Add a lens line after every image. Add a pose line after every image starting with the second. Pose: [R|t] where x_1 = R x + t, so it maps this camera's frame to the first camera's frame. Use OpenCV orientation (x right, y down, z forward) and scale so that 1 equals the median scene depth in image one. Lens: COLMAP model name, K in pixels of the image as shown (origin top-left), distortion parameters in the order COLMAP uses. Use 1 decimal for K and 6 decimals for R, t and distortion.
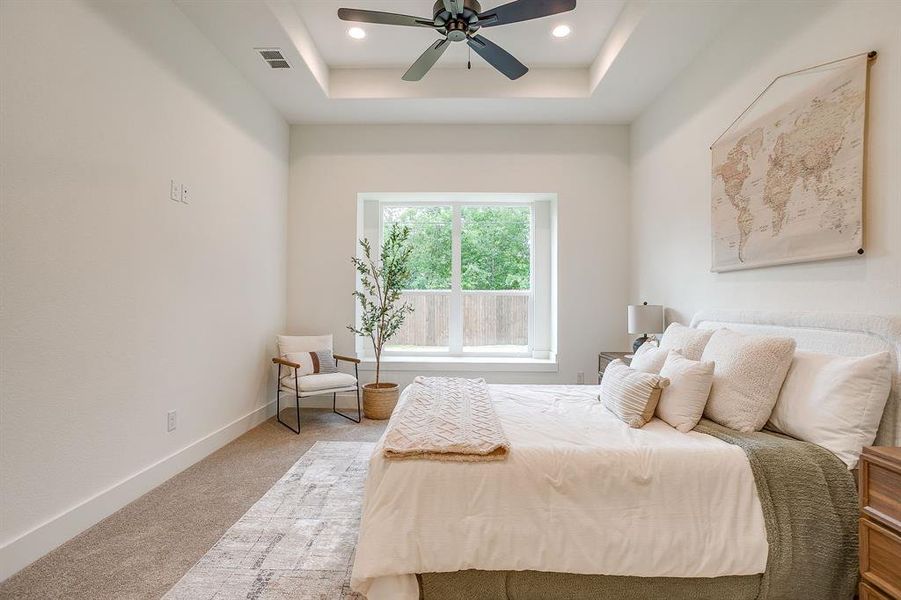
lens RADIAL K [[441.9, 0, 450.5], [0, 441.9, 300.0], [0, 0, 1]] dist [-0.054199, 0.035215]
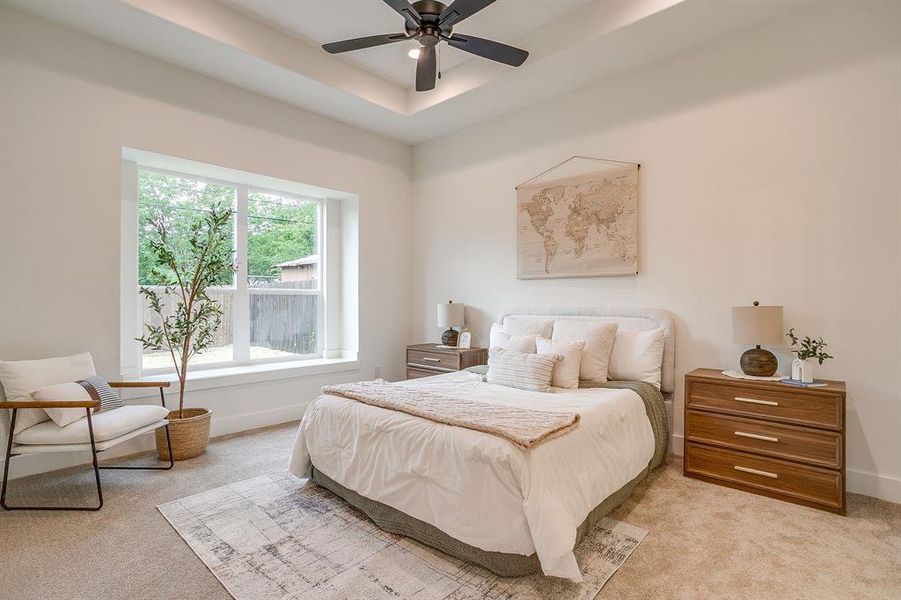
lens RADIAL K [[441.9, 0, 450.5], [0, 441.9, 300.0], [0, 0, 1]] dist [-0.054199, 0.035215]
pose [[0.659846, -0.004392, 0.751388, -0.655785], [-0.000248, 0.999982, 0.006063, -0.006181], [-0.751401, -0.004188, 0.659833, 0.265652]]
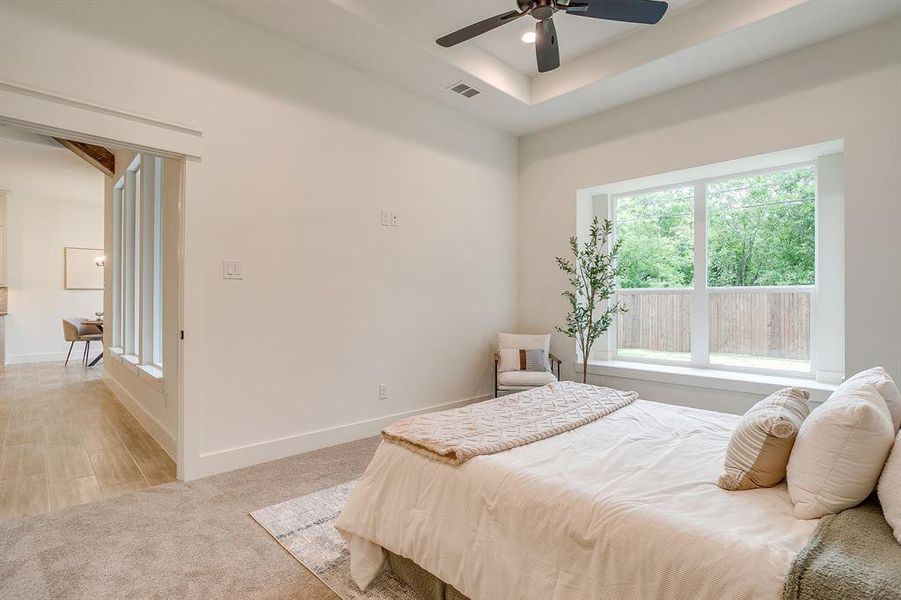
lens RADIAL K [[441.9, 0, 450.5], [0, 441.9, 300.0], [0, 0, 1]] dist [-0.054199, 0.035215]
pose [[0.714579, -0.006667, -0.699523, 0.478418], [0.005175, 0.999978, -0.004245, 0.004896], [0.699536, -0.000587, 0.714597, 0.188244]]
